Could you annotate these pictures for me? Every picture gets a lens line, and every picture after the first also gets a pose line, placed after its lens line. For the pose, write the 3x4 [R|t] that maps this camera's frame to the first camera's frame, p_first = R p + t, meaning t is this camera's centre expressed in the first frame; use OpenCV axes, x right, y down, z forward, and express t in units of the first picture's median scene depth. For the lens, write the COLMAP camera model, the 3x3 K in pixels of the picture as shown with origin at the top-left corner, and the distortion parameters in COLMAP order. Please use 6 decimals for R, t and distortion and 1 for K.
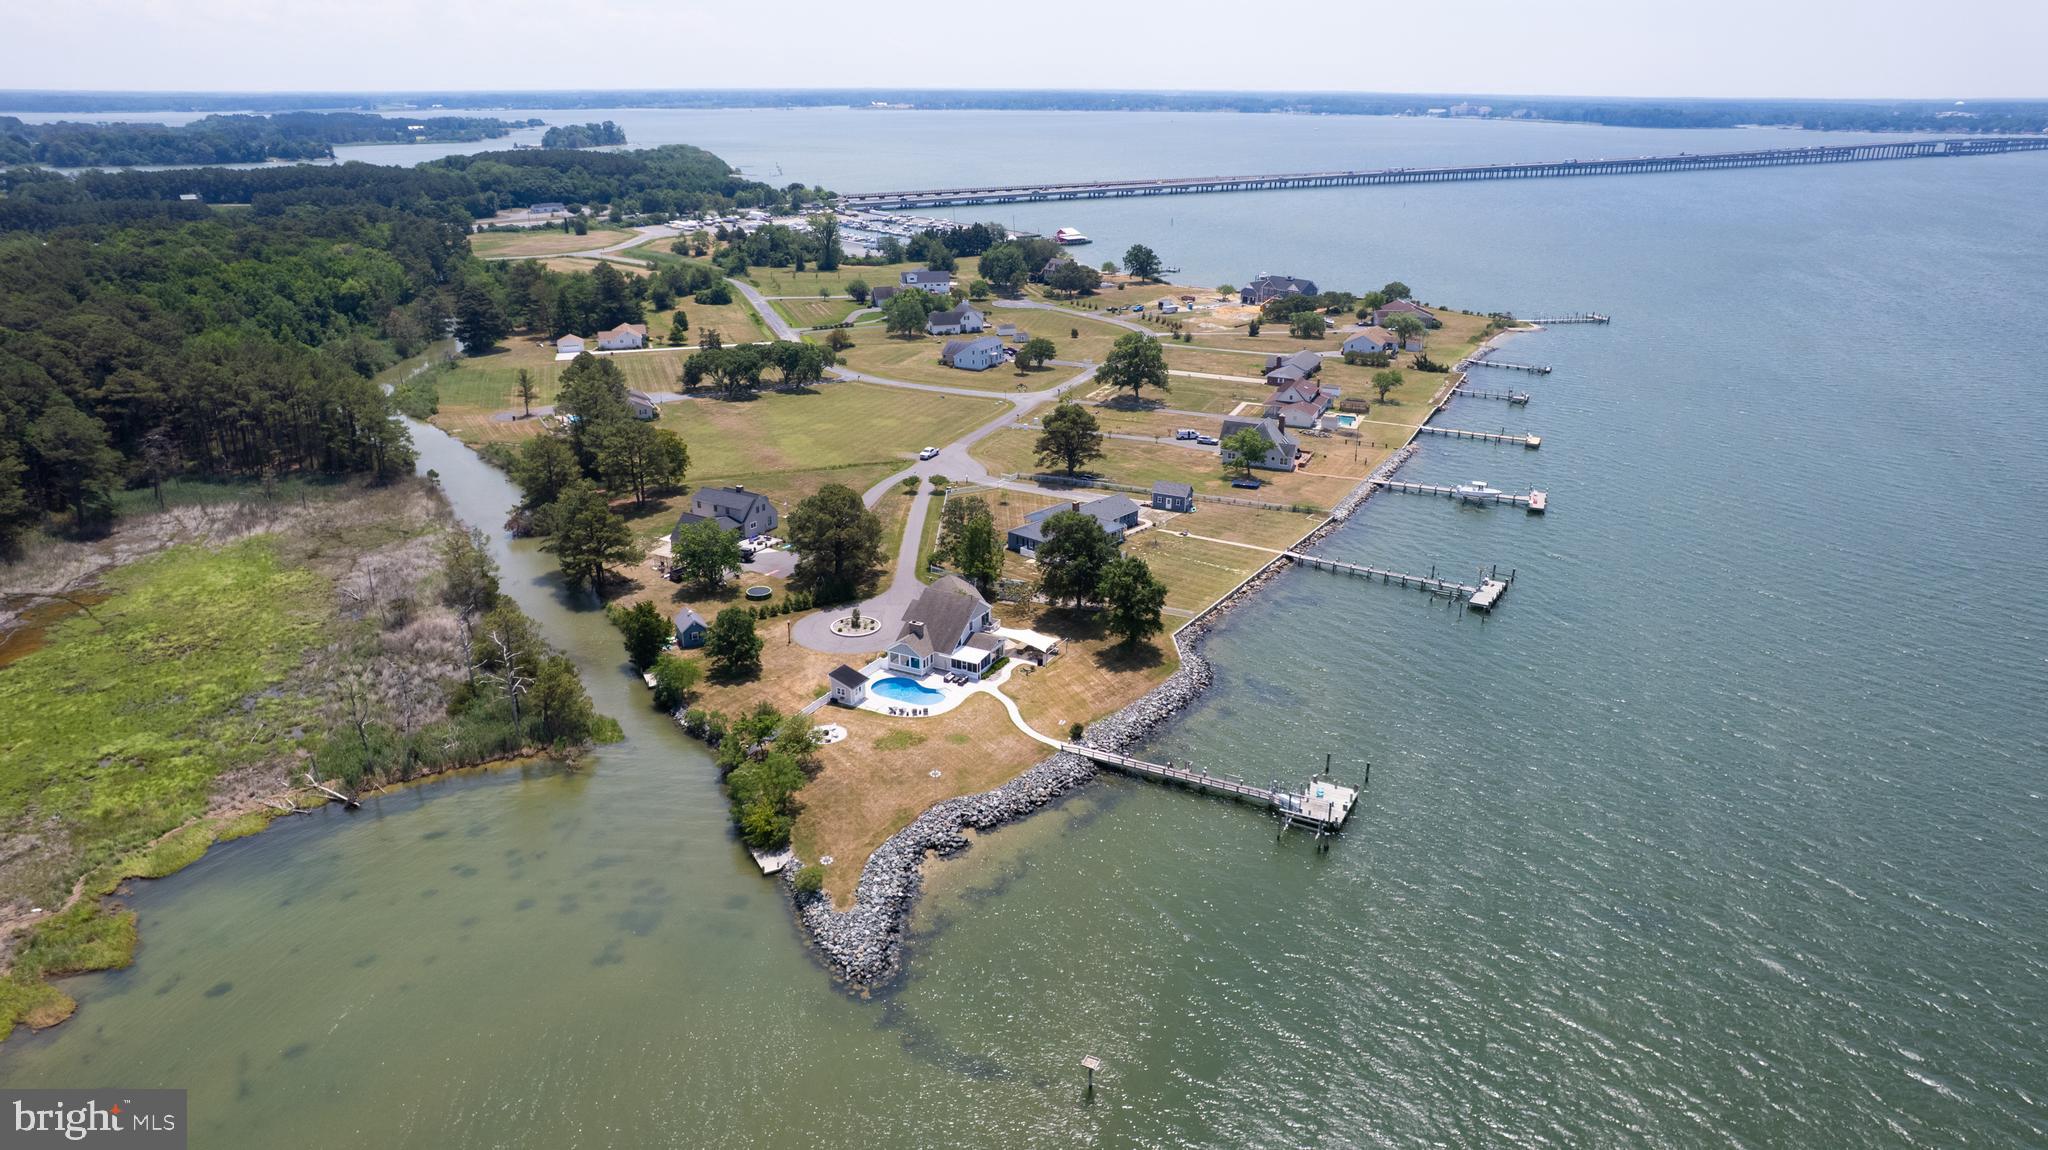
lens RADIAL K [[1328.8, 0, 1024.0], [0, 1328.8, 575.0], [0, 0, 1]] dist [-0.069506, 0.060447]
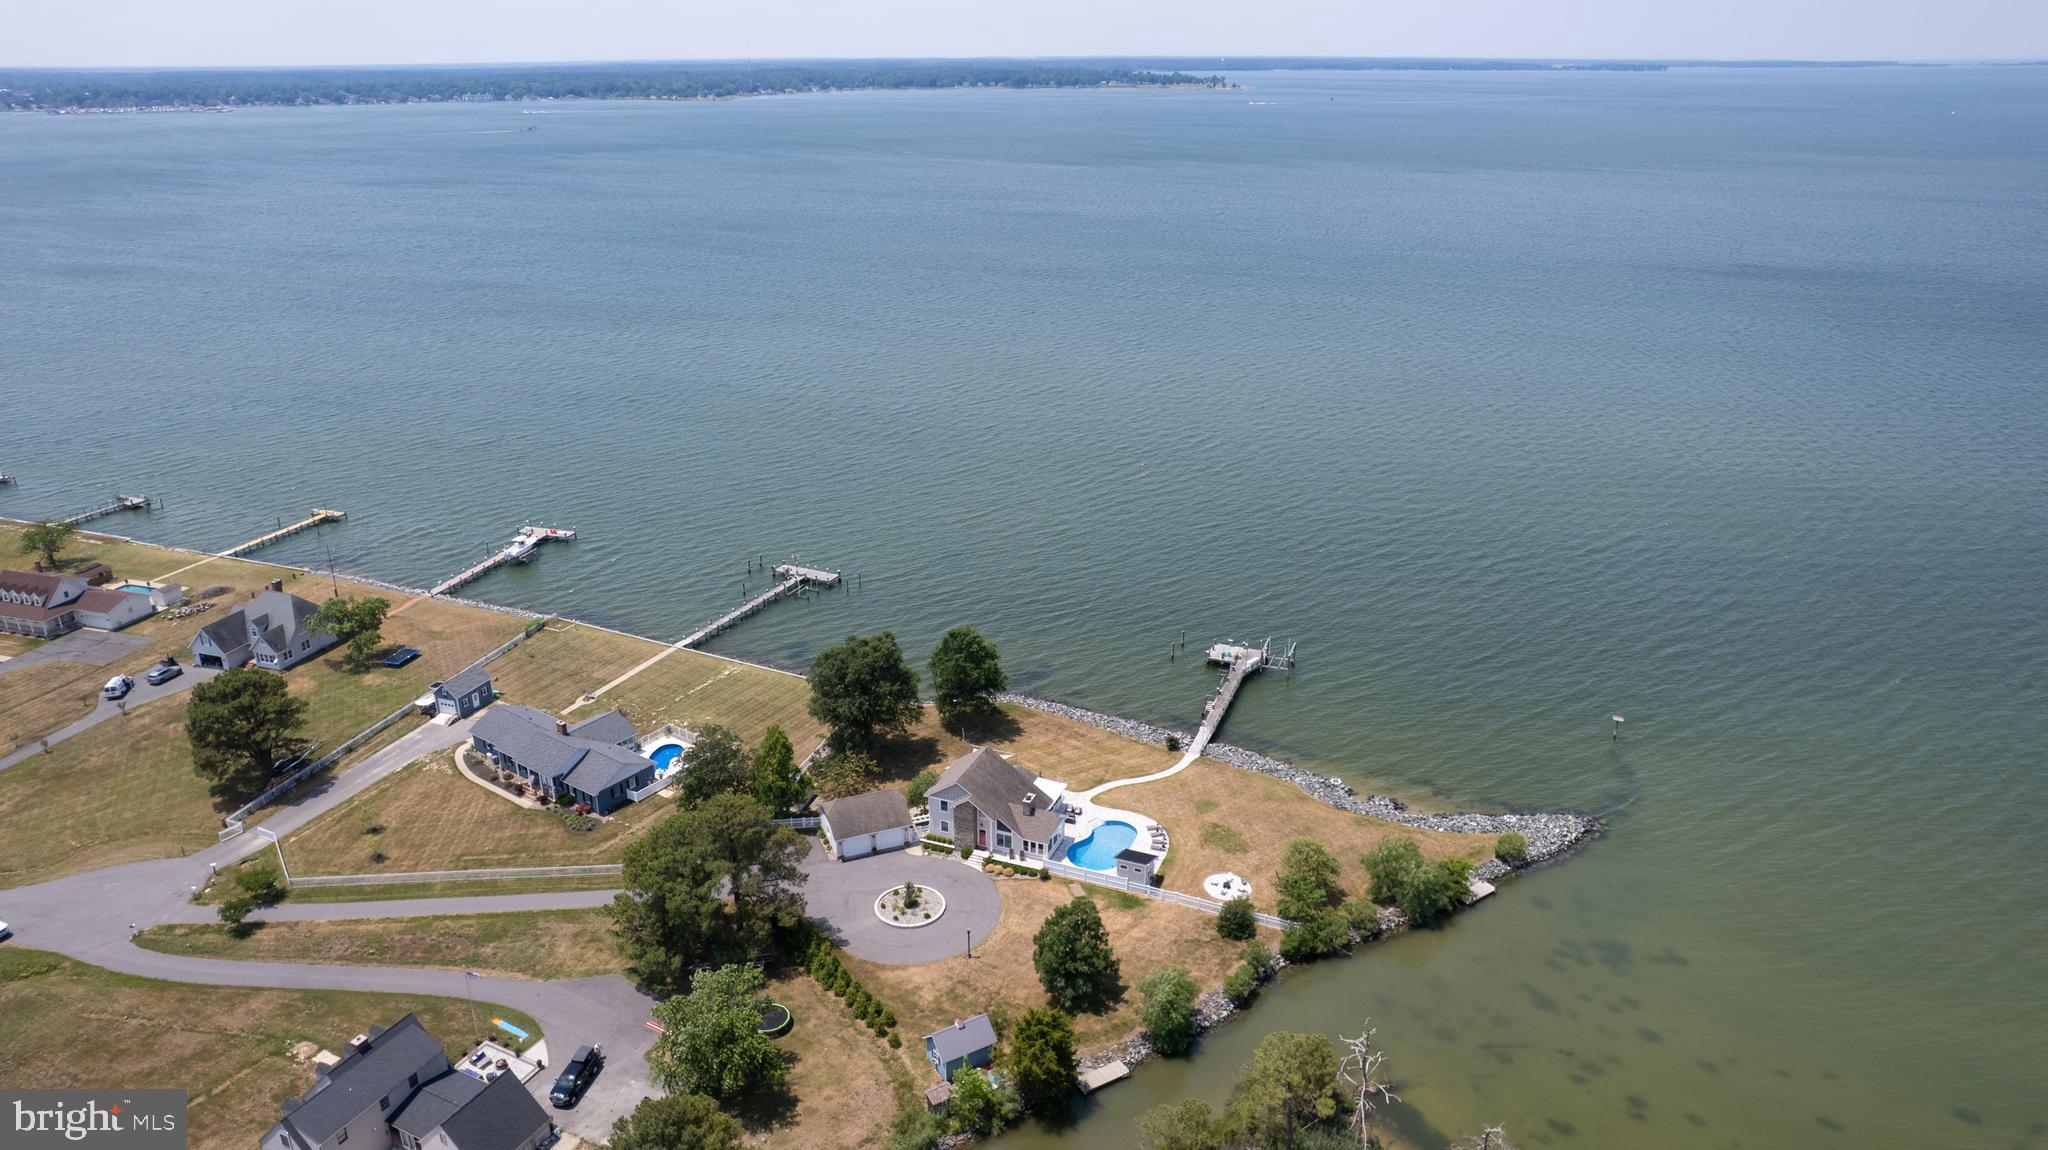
lens RADIAL K [[1352.5, 0, 1024.0], [0, 1352.5, 575.0], [0, 0, 1]] dist [-0.081024, 0.078075]
pose [[-0.098485, -0.368177, 0.924525, -0.793844], [0.351533, 0.856274, 0.378444, -0.394588], [-0.930981, 0.362272, 0.045096, 0.915952]]
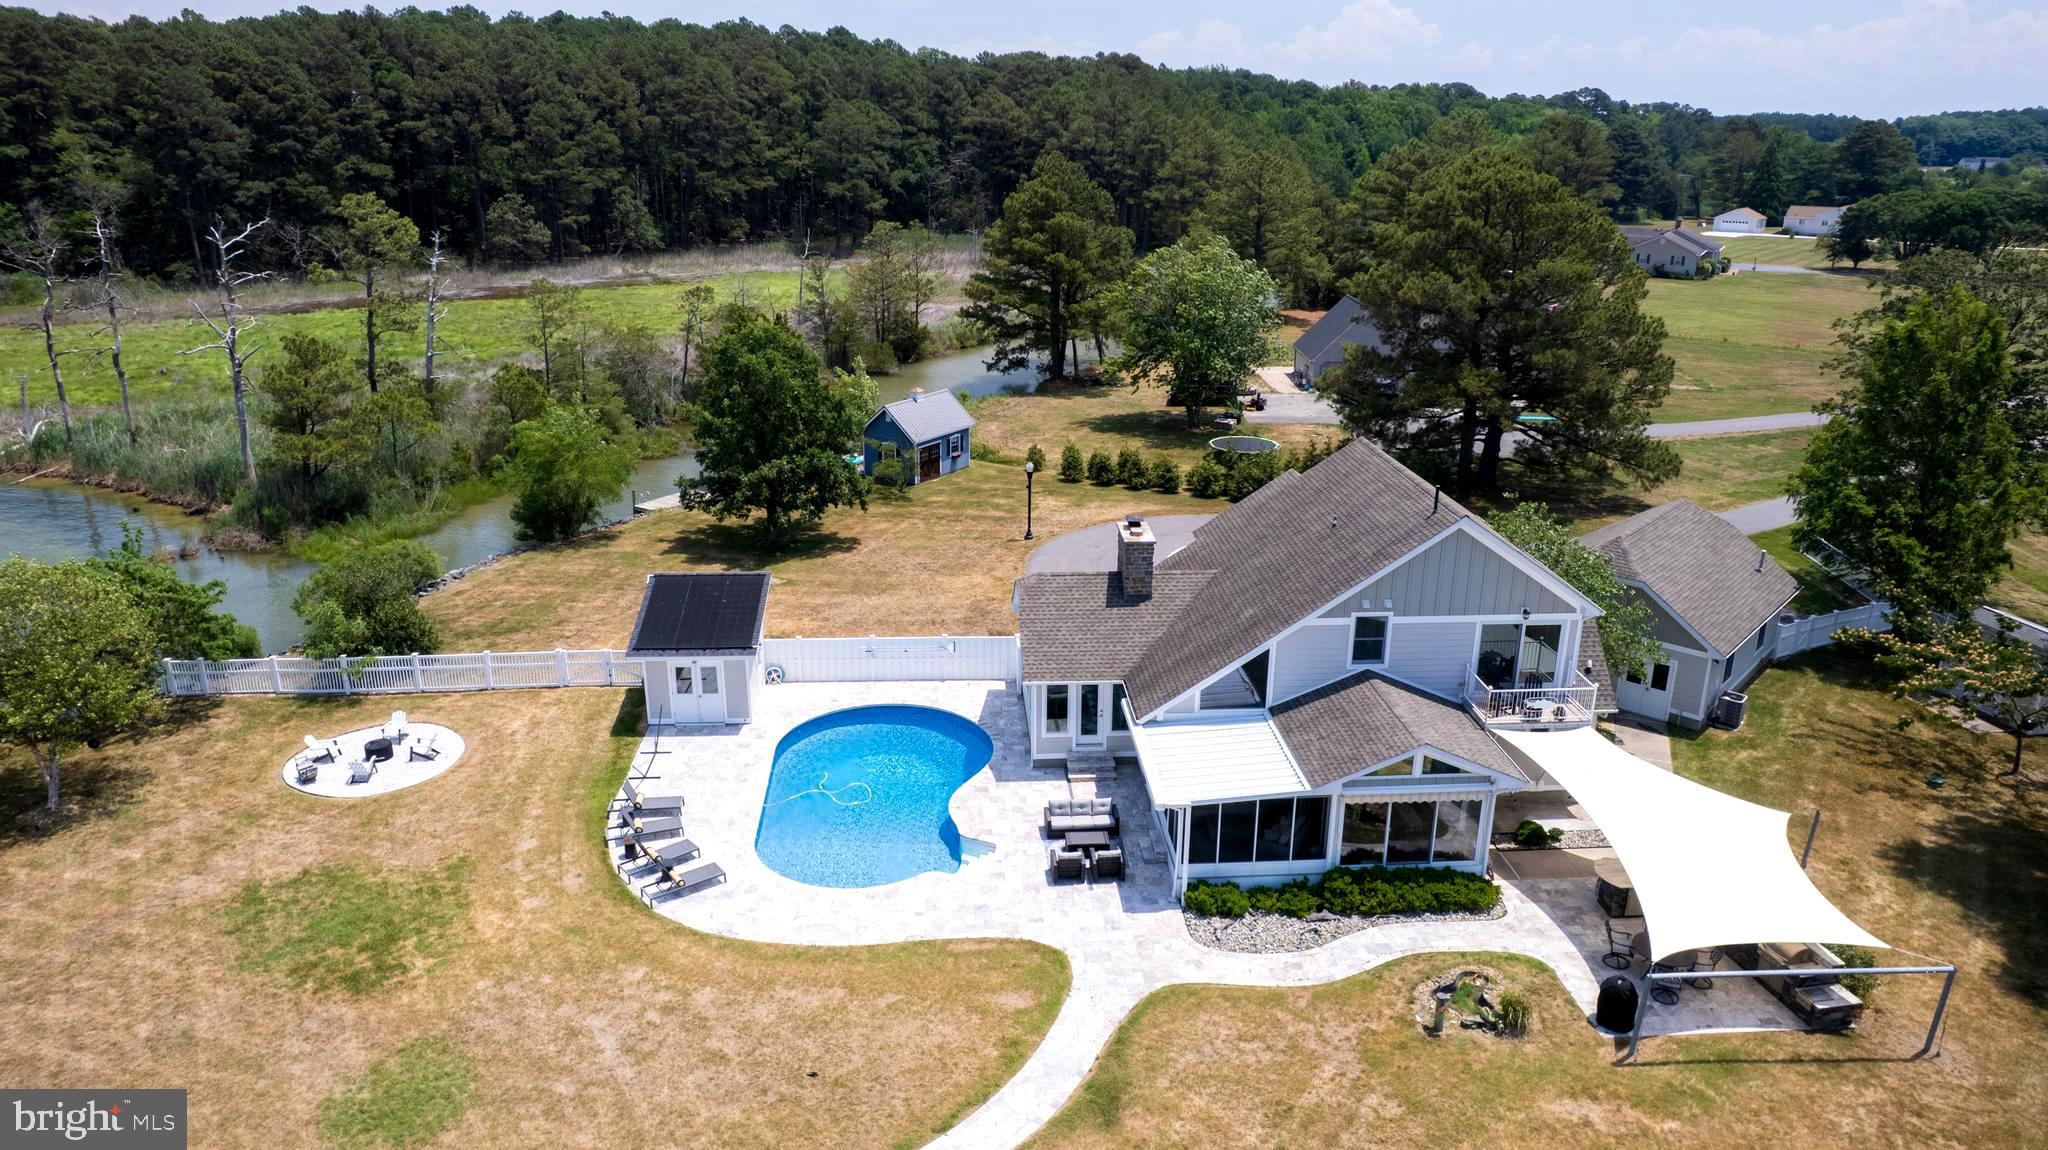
lens RADIAL K [[1352.5, 0, 1024.0], [0, 1352.5, 575.0], [0, 0, 1]] dist [-0.081024, 0.078075]
pose [[0.513557, 0.272163, -0.813749, 0.089390], [-0.304390, 0.944470, 0.123783, 0.021087], [0.802251, 0.184128, 0.567883, 0.862392]]
